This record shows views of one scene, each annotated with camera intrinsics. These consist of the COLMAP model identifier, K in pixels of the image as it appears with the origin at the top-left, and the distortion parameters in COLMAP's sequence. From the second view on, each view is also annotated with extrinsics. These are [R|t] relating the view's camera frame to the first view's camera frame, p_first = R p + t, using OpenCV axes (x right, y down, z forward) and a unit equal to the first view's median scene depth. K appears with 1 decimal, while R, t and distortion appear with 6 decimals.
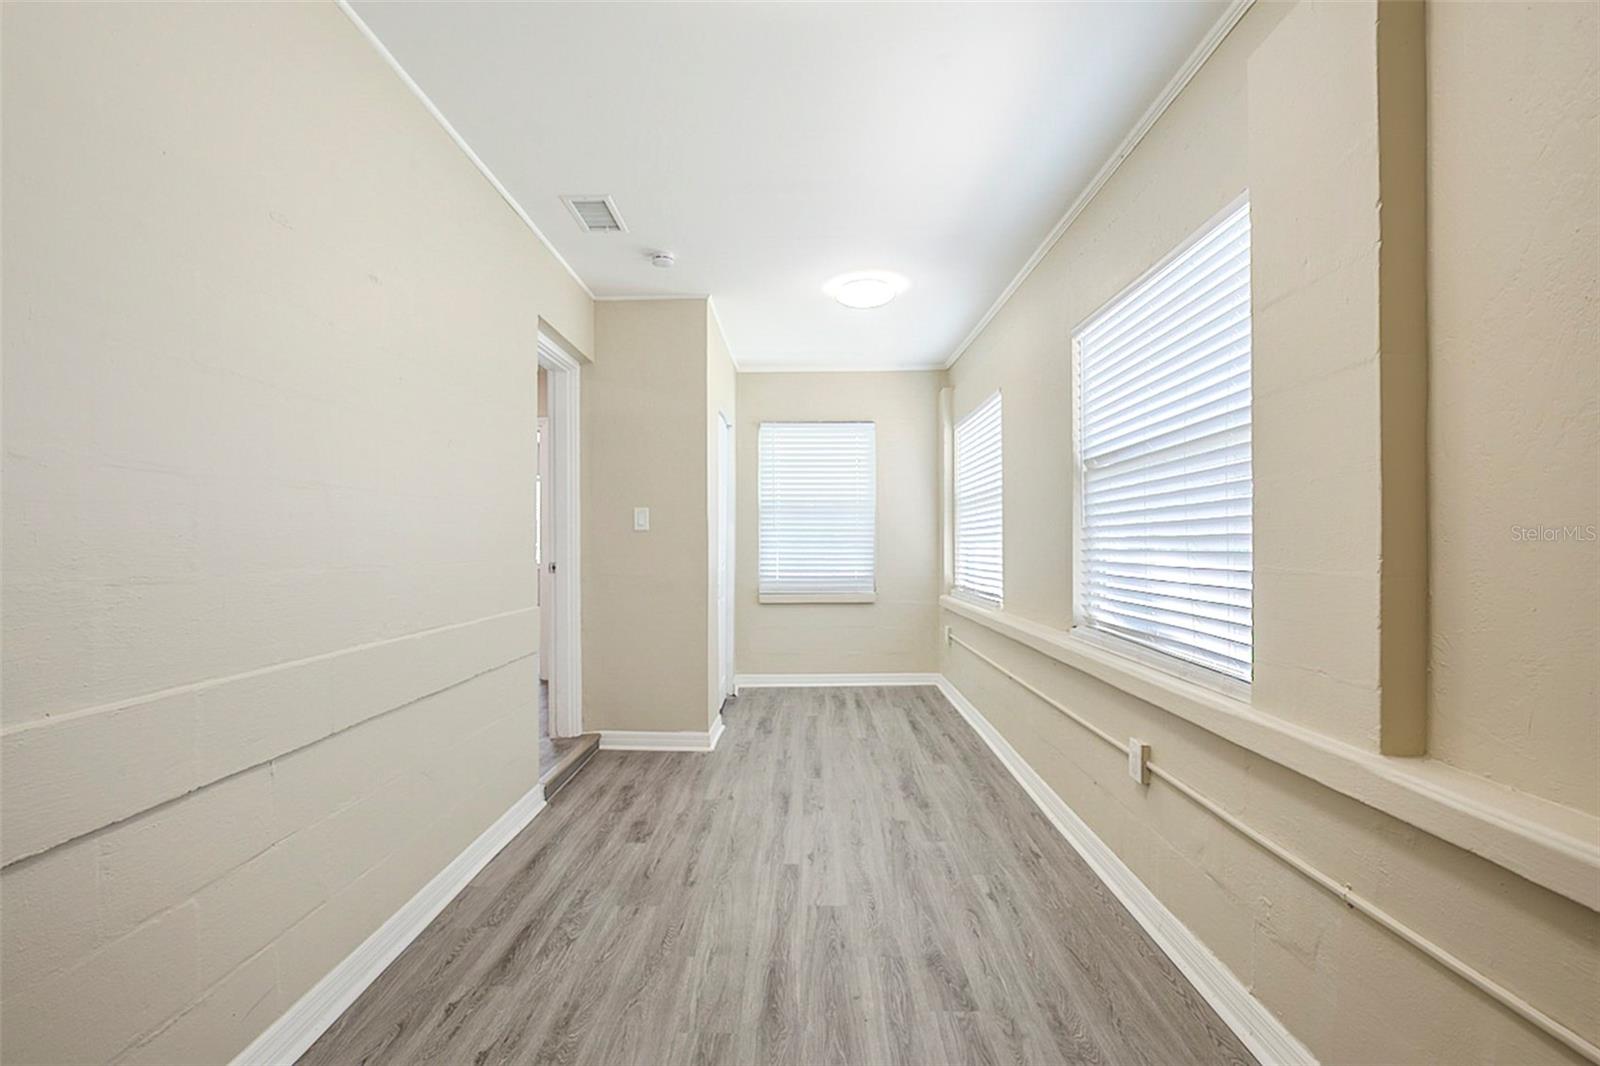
lens RADIAL K [[747.9, 0, 800.3], [0, 747.9, 543.4], [0, 0, 1]] dist [-0.018525, 0.005883]
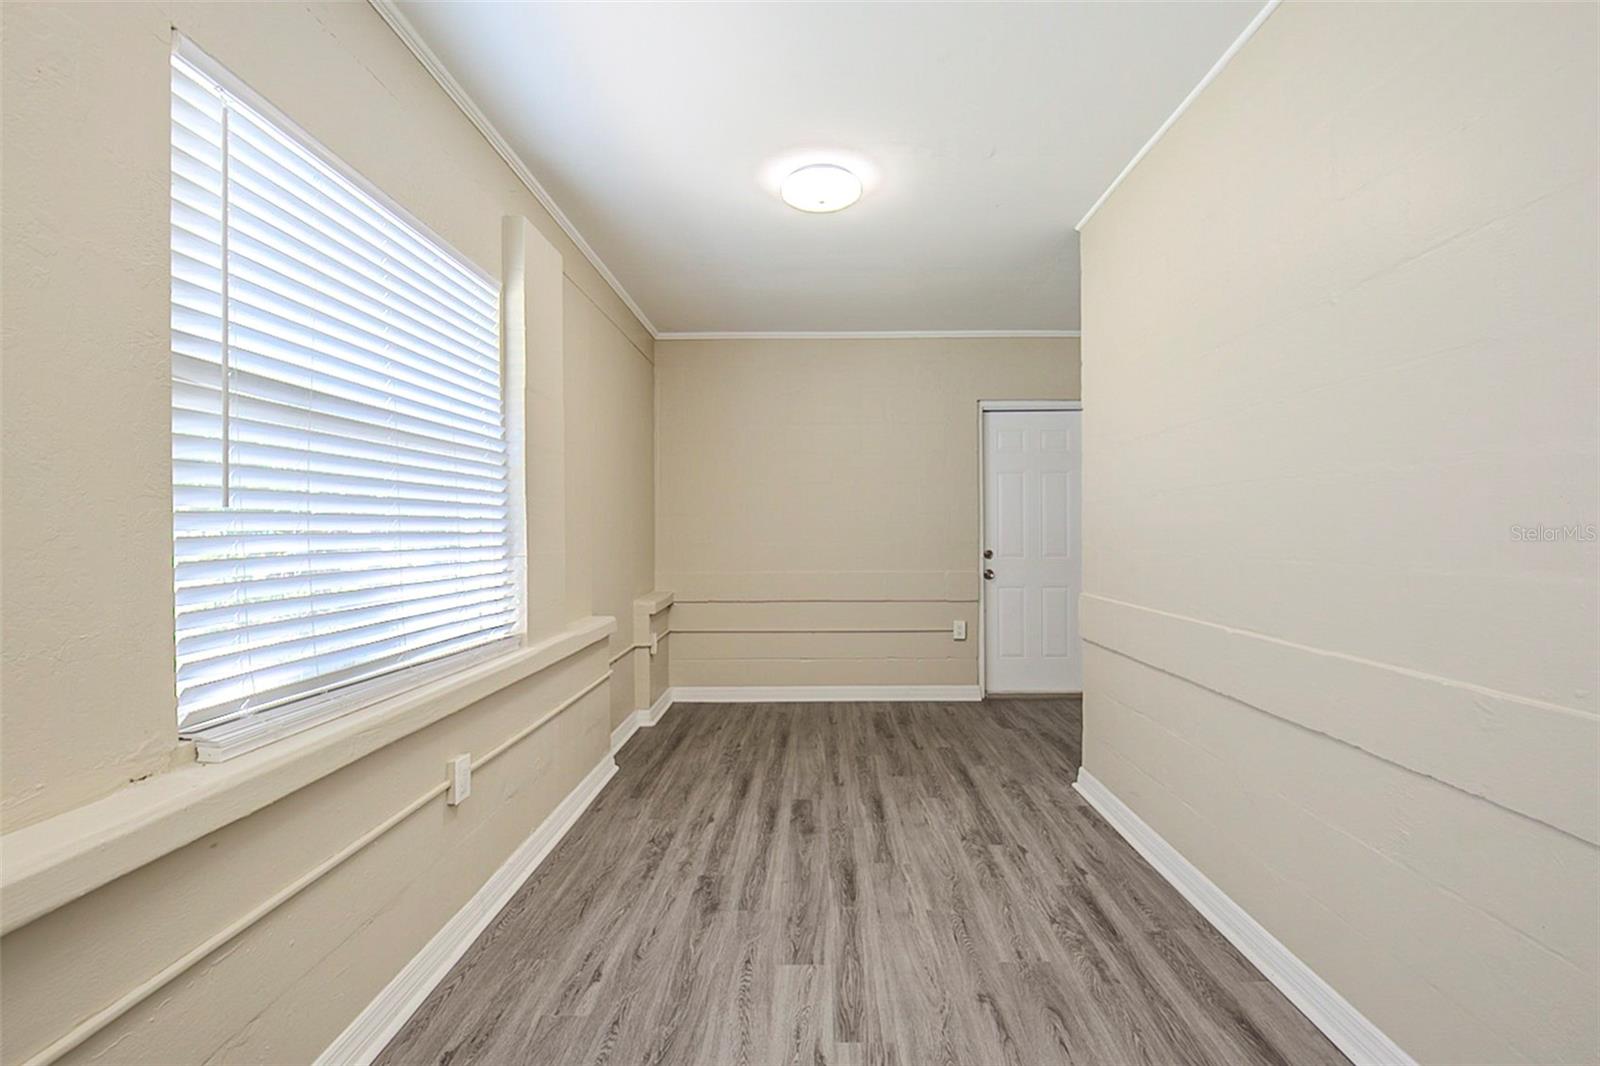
lens RADIAL K [[747.9, 0, 800.3], [0, 747.9, 543.4], [0, 0, 1]] dist [-0.018525, 0.005883]
pose [[-0.999824, 0.009068, 0.016401, 0.020258], [0.009313, 0.999845, 0.014935, -0.006819], [-0.016263, 0.015085, -0.999754, 2.026281]]
